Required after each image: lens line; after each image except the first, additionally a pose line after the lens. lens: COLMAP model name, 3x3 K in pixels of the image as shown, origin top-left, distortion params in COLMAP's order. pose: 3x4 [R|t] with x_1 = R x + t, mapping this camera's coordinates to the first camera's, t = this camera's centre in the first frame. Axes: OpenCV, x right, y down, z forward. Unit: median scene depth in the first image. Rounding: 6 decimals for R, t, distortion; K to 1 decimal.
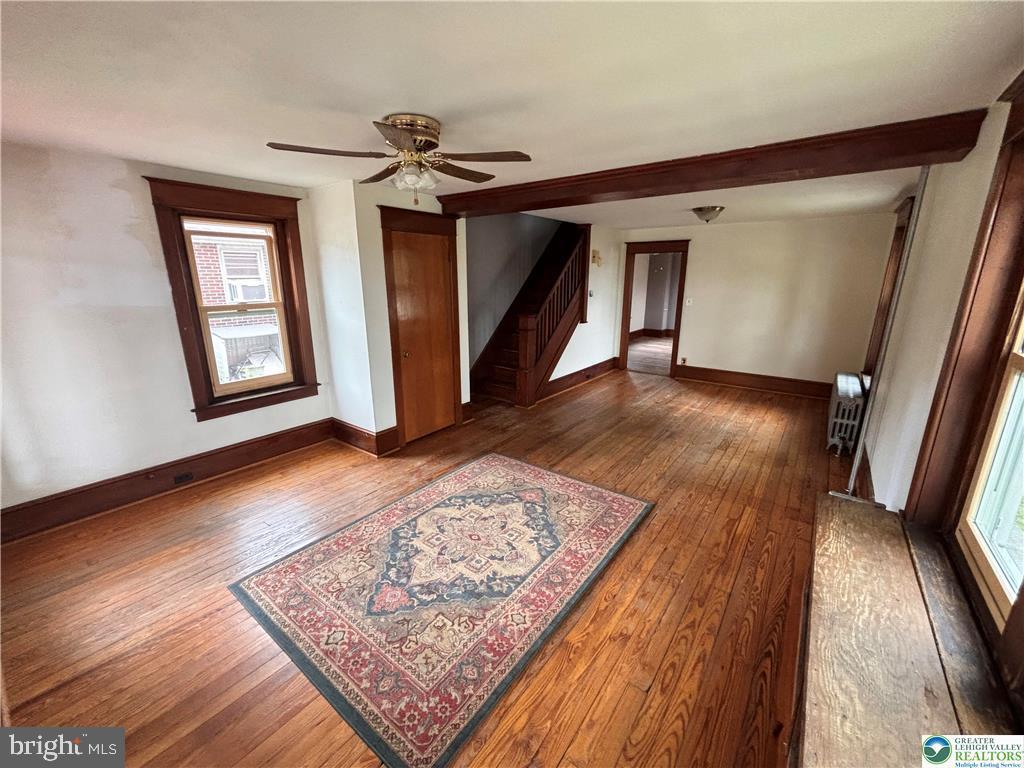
lens RADIAL K [[413.4, 0, 510.2], [0, 413.4, 381.4], [0, 0, 1]] dist [-0.002126, 0.000657]
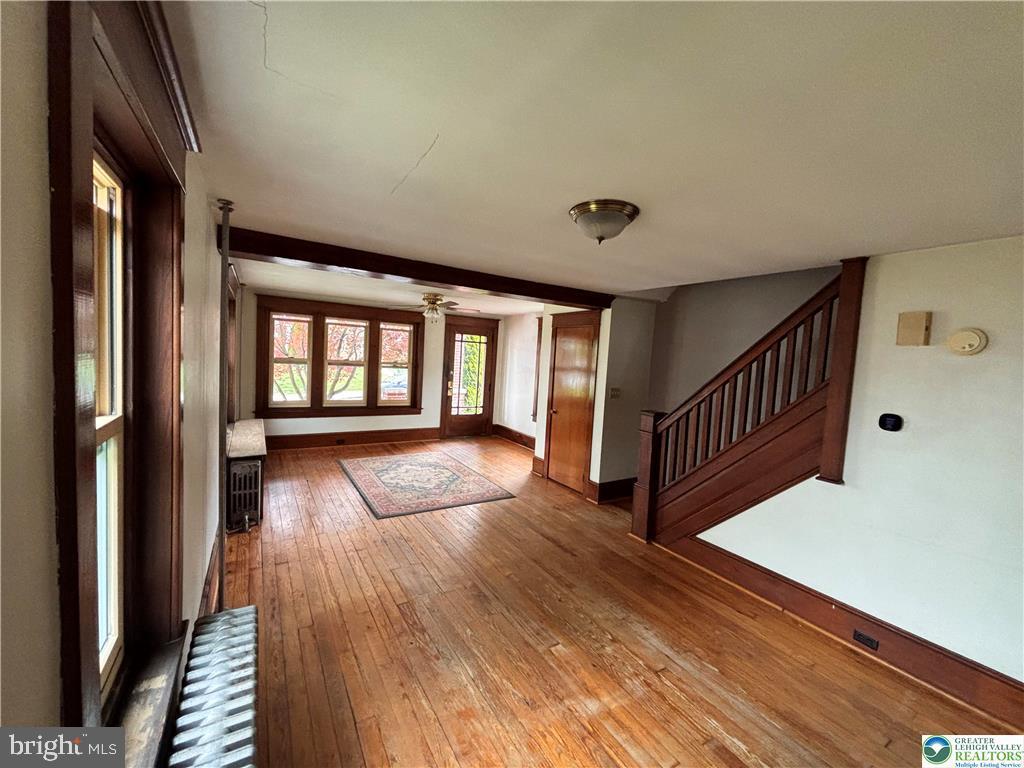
lens RADIAL K [[413.4, 0, 510.6], [0, 413.4, 381.4], [0, 0, 1]] dist [-0.002126, 0.000657]
pose [[-0.358542, 0.039747, -0.932667, 1.210308], [-0.289299, 0.945175, 0.151494, -0.369238], [0.887555, 0.324137, -0.327387, 1.441206]]
